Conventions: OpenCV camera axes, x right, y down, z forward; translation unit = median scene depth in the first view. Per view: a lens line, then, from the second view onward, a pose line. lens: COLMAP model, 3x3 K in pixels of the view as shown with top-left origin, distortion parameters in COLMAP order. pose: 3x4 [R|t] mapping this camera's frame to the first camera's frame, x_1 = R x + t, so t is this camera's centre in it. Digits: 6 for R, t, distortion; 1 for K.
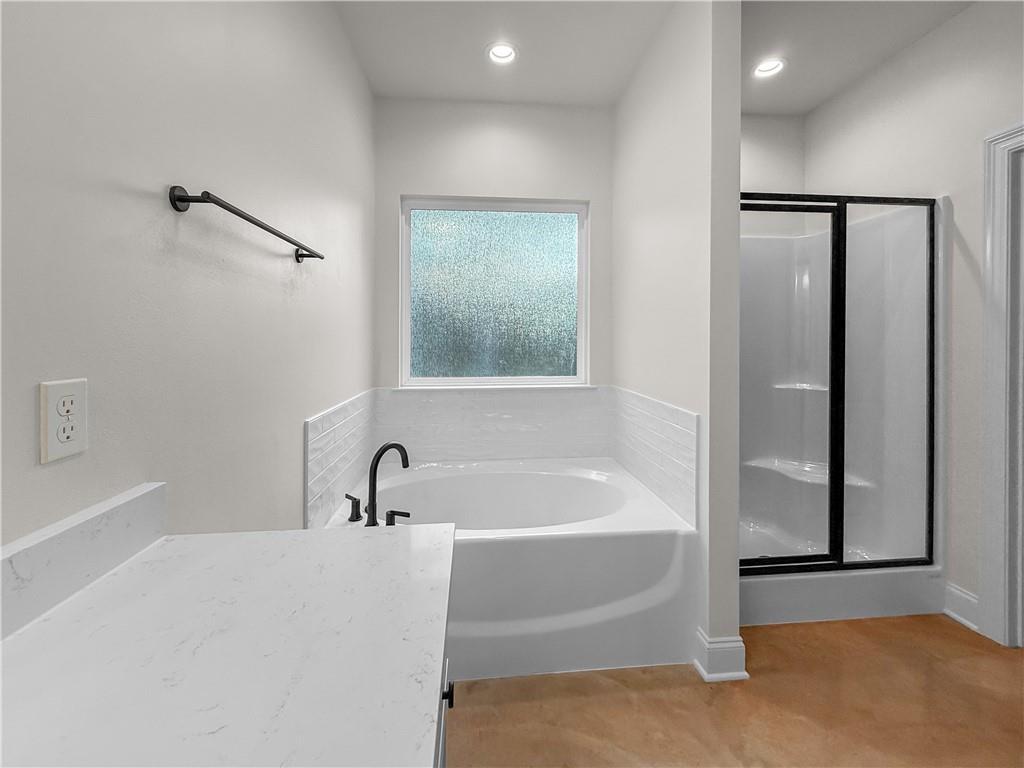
lens RADIAL K [[427.9, 0, 517.8], [0, 427.9, 336.8], [0, 0, 1]] dist [-0.001054, 0.001339]
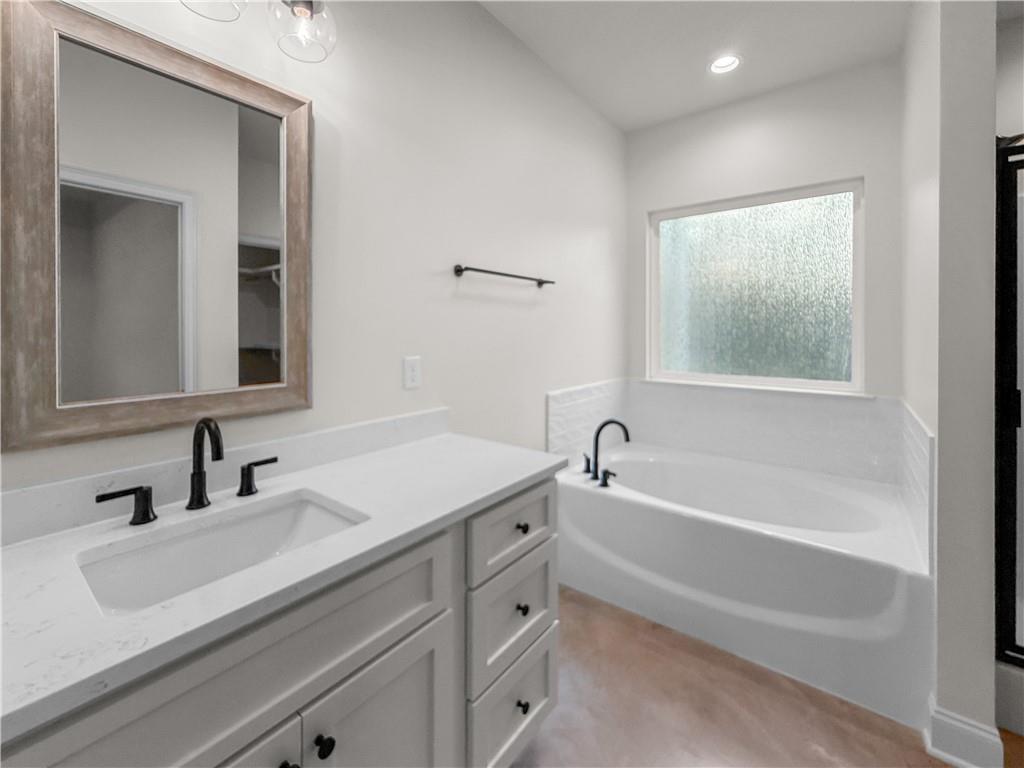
lens RADIAL K [[427.9, 0, 506.4], [0, 427.9, 333.1], [0, 0, 1]] dist [-0.001054, 0.001339]
pose [[0.729824, 0.005976, -0.683609, 0.352240], [-0.001422, 0.999973, 0.007223, -0.019611], [0.683633, -0.004299, 0.729813, -0.150372]]
